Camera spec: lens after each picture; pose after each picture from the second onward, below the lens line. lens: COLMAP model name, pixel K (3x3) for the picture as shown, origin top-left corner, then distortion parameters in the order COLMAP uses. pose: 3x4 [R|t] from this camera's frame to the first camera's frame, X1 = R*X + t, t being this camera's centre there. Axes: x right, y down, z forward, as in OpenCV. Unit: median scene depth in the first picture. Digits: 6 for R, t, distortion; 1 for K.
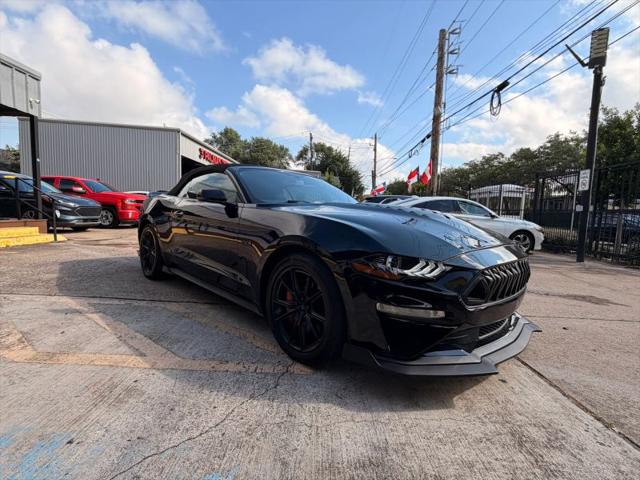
lens RADIAL K [[323.4, 0, 319.0], [0, 323.4, 239.8], [0, 0, 1]] dist [0.000784, -0.000920]
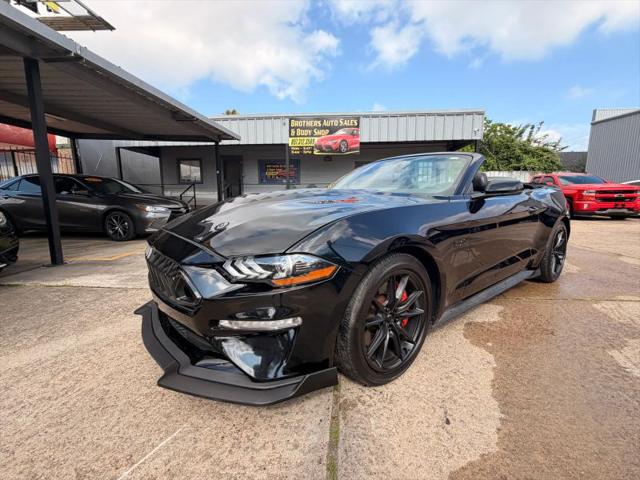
lens RADIAL K [[284.8, 0, 320.4], [0, 284.8, 241.0], [0, 0, 1]] dist [0.000595, -0.000255]
pose [[-0.094492, 0.119118, -0.988373, 0.282664], [-0.085848, 0.988142, 0.127298, -0.009971], [0.991817, 0.096878, -0.083146, 0.213534]]
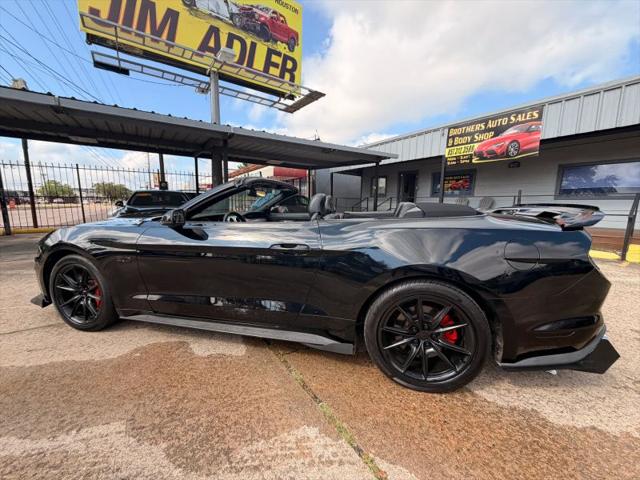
lens RADIAL K [[255.8, 0, 318.4], [0, 255.8, 240.8], [0, 0, 1]] dist [0.001079, -0.000390]
pose [[-0.841022, 0.029671, -0.540186, 0.145476], [-0.091063, 0.976484, 0.195412, -0.044602], [0.533282, 0.213537, -0.818543, 0.426008]]
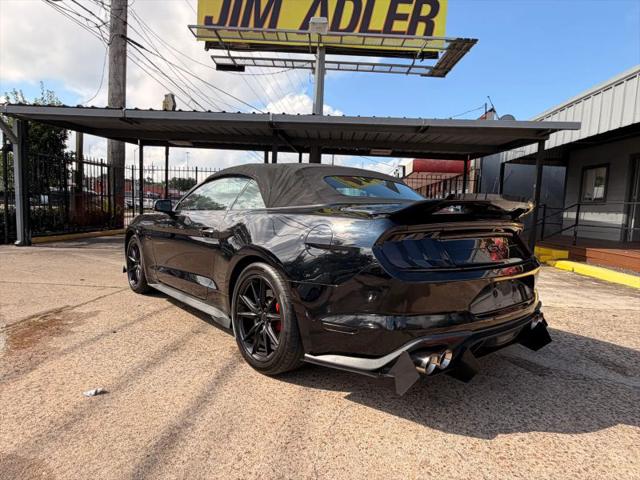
lens RADIAL K [[387.3, 0, 319.2], [0, 387.3, 244.3], [0, 0, 1]] dist [-0.001247, -0.002586]
pose [[-0.994983, -0.084181, 0.054051, -0.080553], [-0.073417, 0.981454, 0.177081, -0.055862], [-0.067956, 0.172225, -0.982711, 0.516248]]
